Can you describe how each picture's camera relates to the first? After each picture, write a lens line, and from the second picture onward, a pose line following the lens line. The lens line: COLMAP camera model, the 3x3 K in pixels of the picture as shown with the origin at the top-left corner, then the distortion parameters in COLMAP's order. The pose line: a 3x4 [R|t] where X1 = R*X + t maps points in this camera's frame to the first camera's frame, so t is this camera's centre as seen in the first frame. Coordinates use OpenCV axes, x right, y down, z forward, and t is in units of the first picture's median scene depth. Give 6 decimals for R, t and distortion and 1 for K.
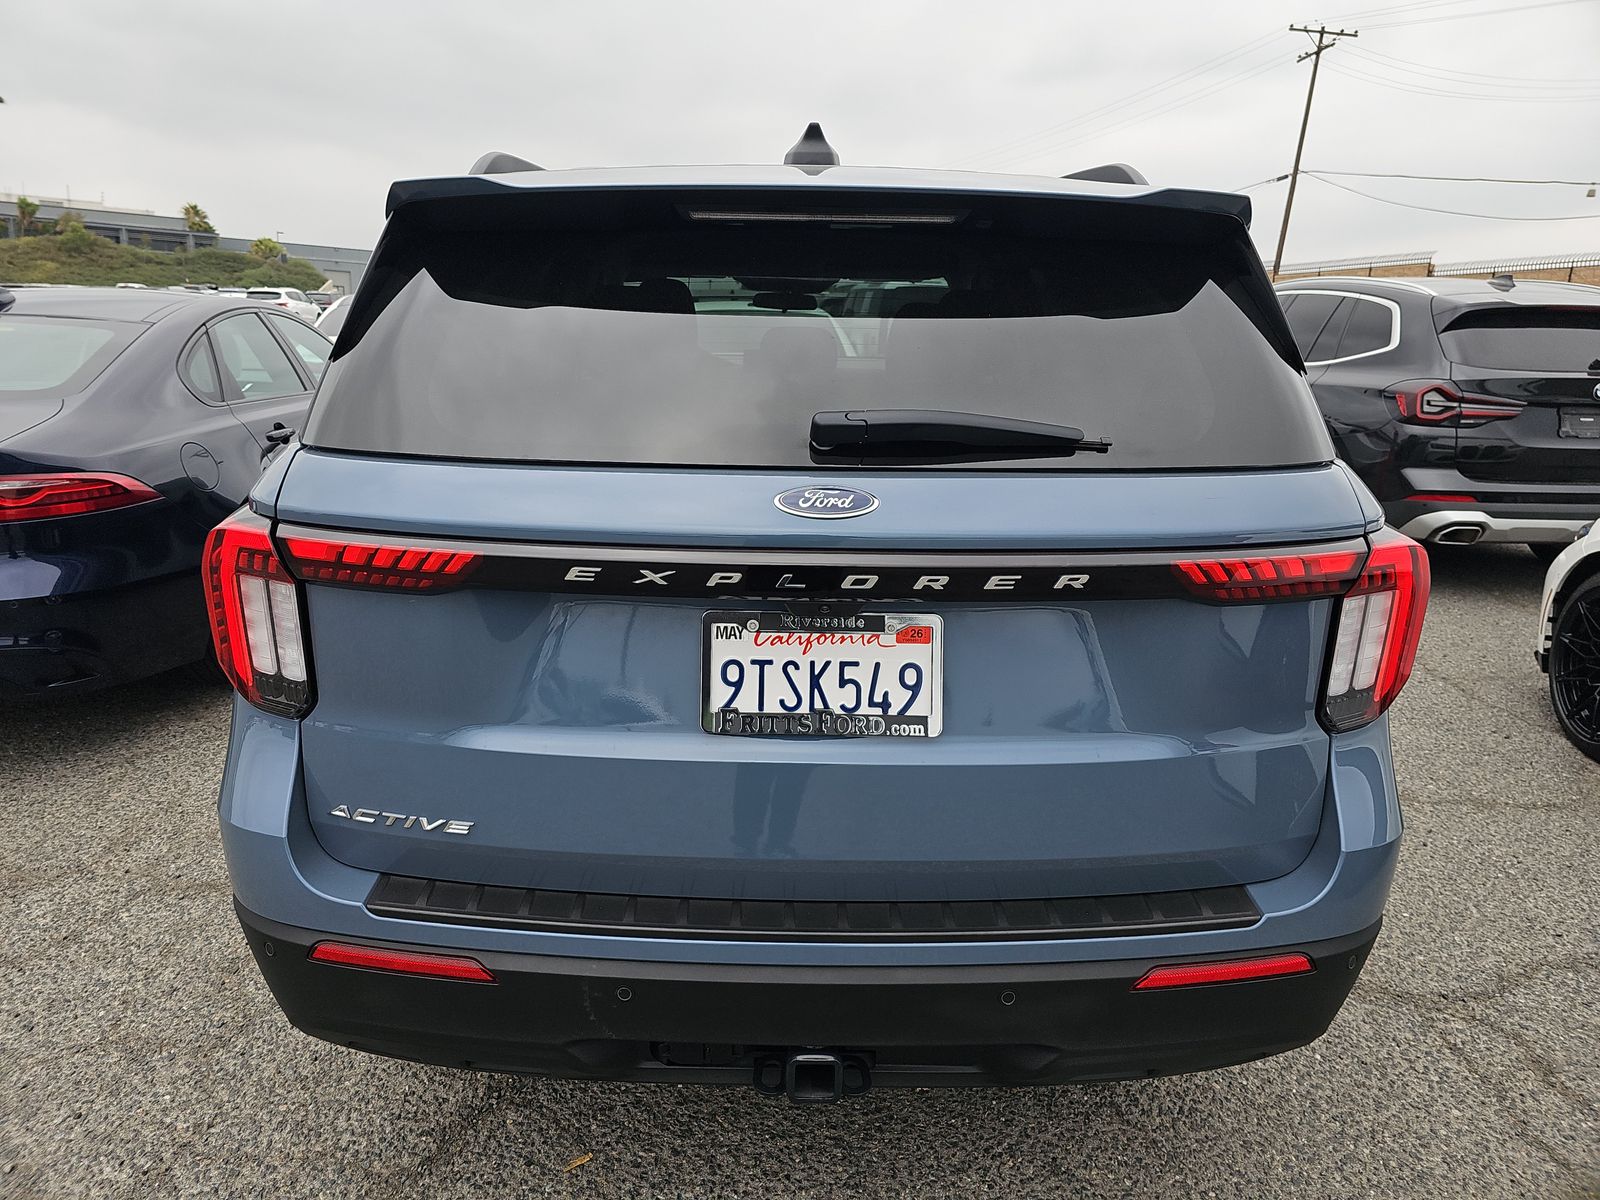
lens RADIAL K [[1071.9, 0, 674.3], [0, 1071.9, 569.8], [0, 0, 1]] dist [0.002229, -0.001177]
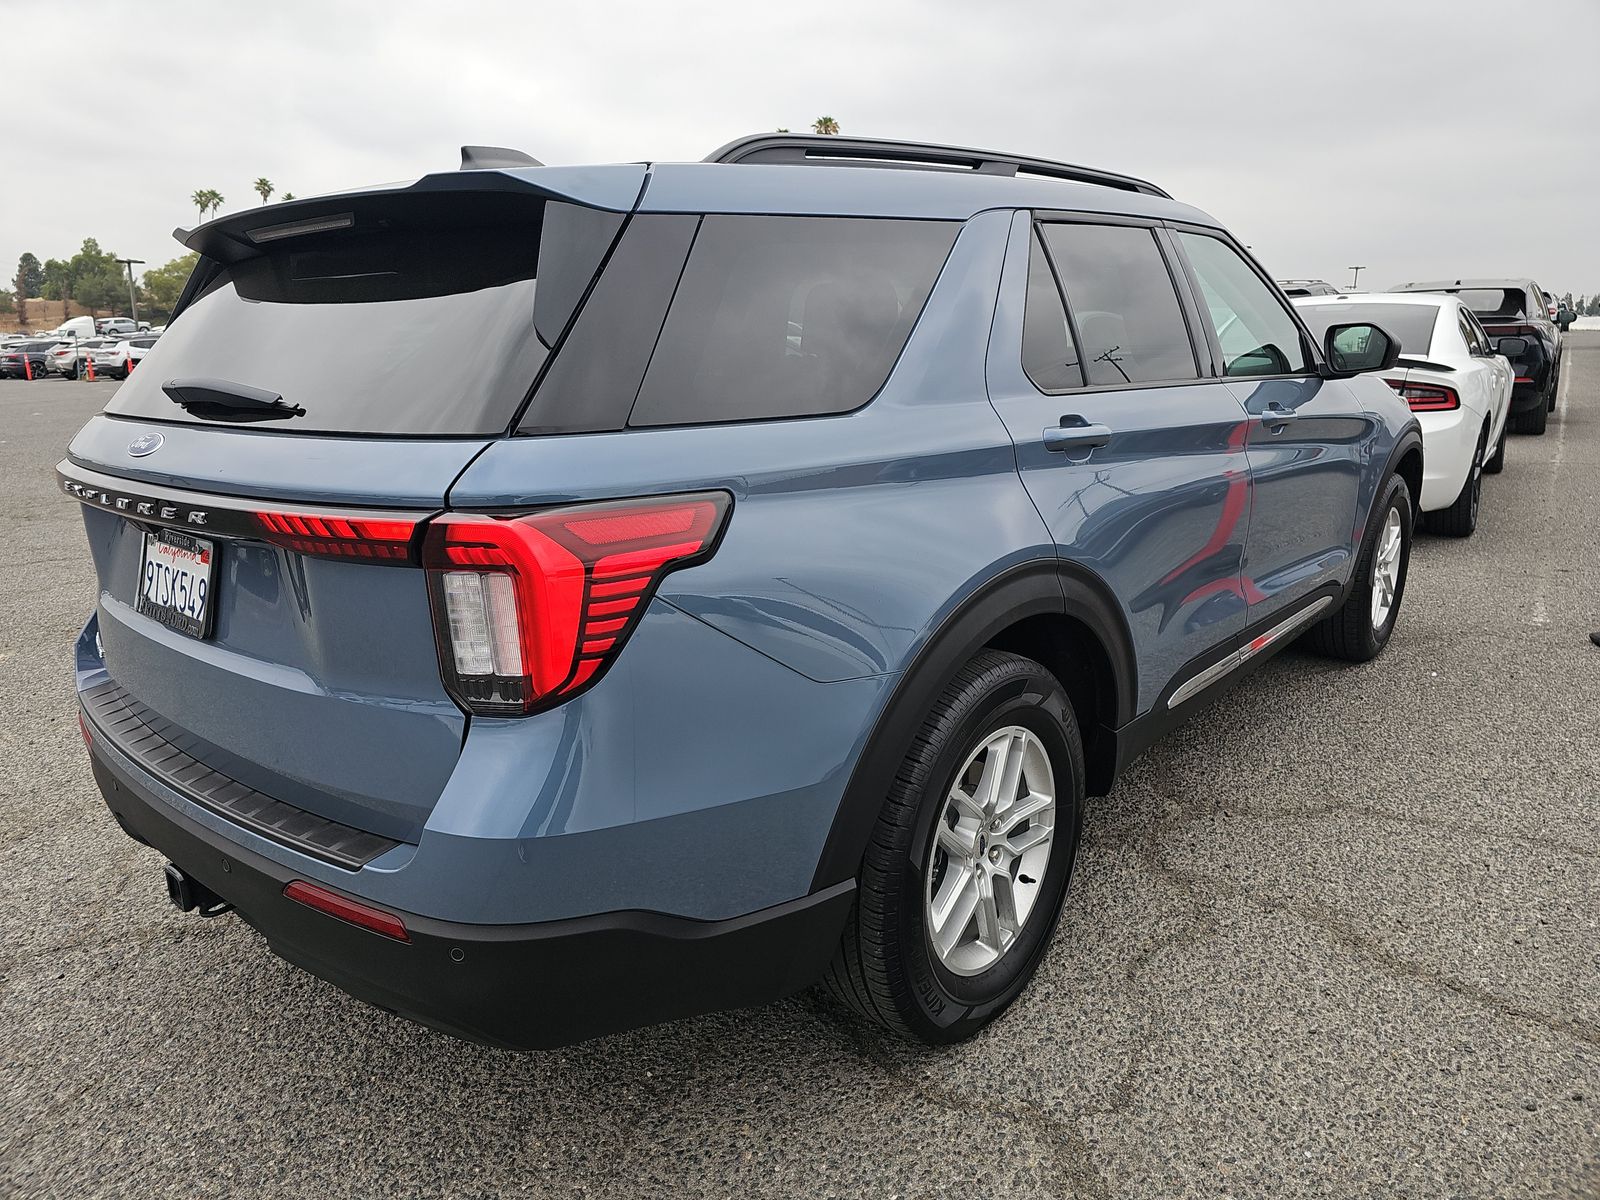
lens RADIAL K [[1102.2, 0, 800.0], [0, 1102.2, 600.0], [0, 0, 1]] dist [0.049120, -0.001952]
pose [[0.733809, 0.129690, -0.666861, 1.565406], [-0.114918, 0.991160, 0.066305, -0.054521], [0.669565, 0.027979, 0.742226, 0.482295]]
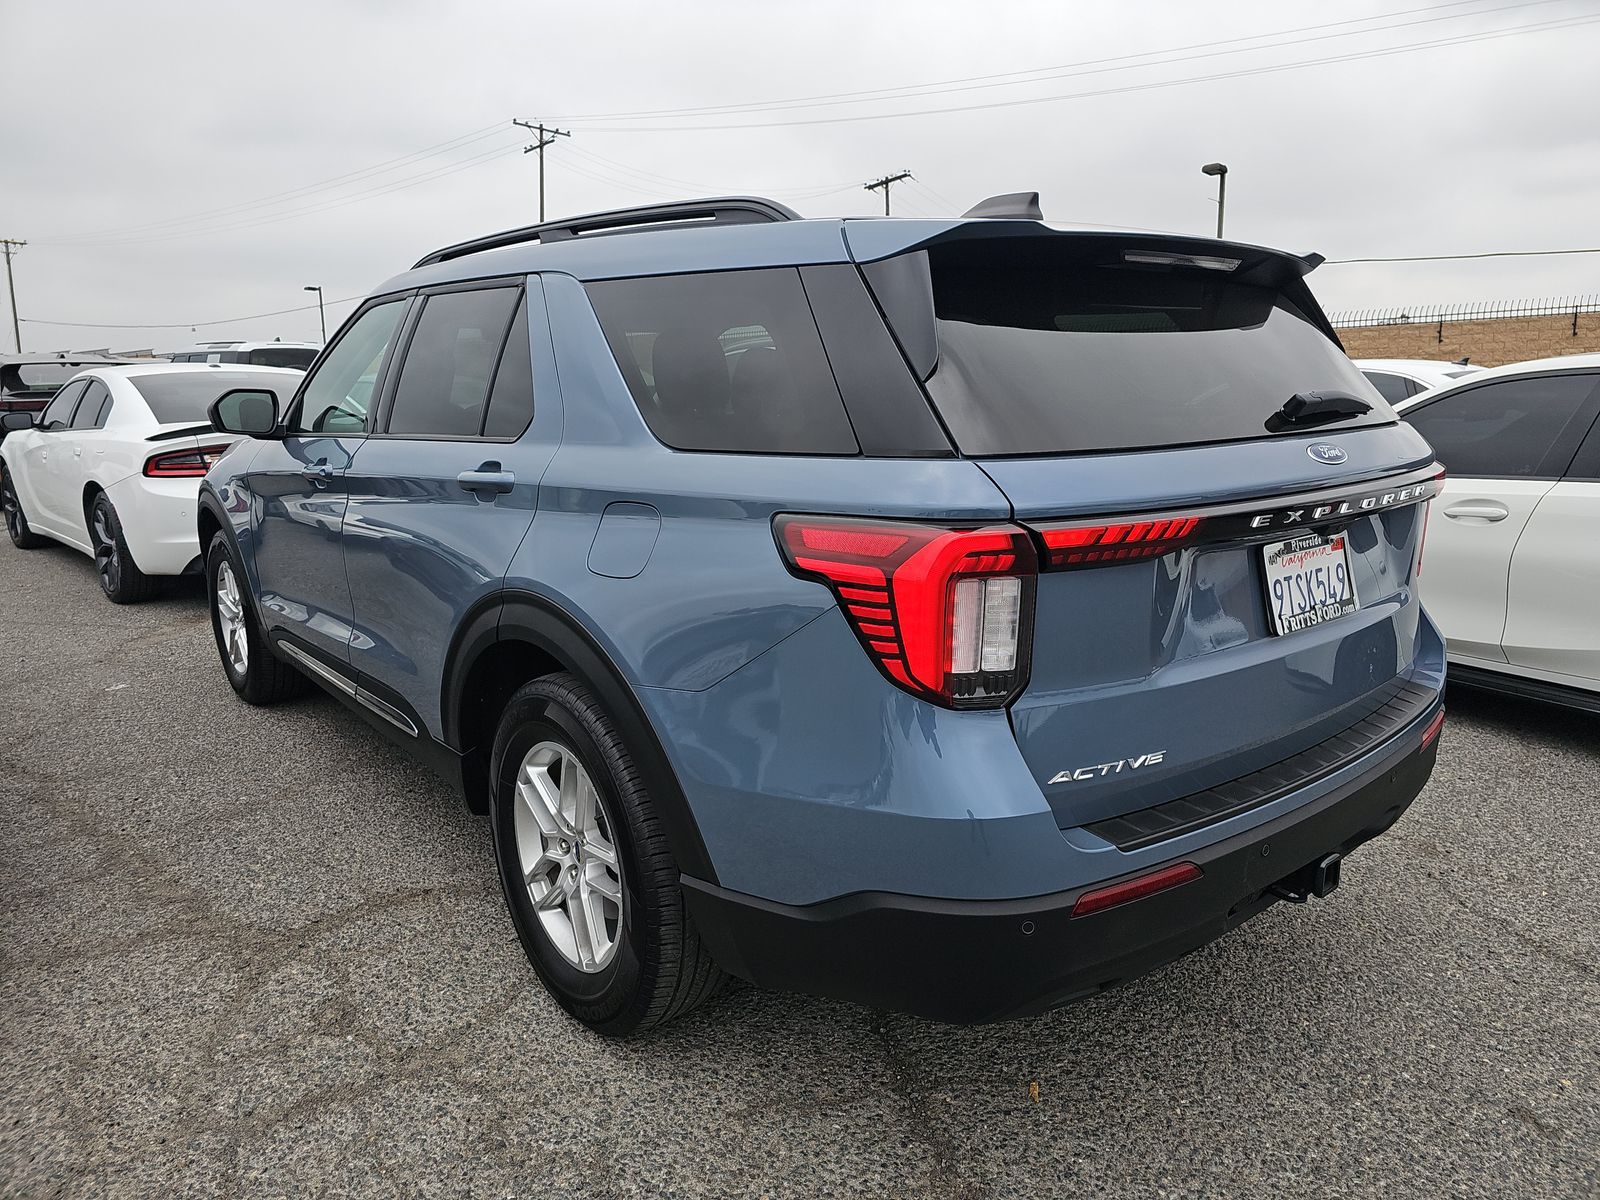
lens RADIAL K [[1102.2, 0, 800.0], [0, 1102.2, 600.0], [0, 0, 1]] dist [0.049120, -0.001952]
pose [[0.765766, -0.155908, 0.623936, -1.242201], [0.177644, 0.983703, 0.027780, -0.034890], [-0.618098, 0.089565, 0.780982, 0.272571]]
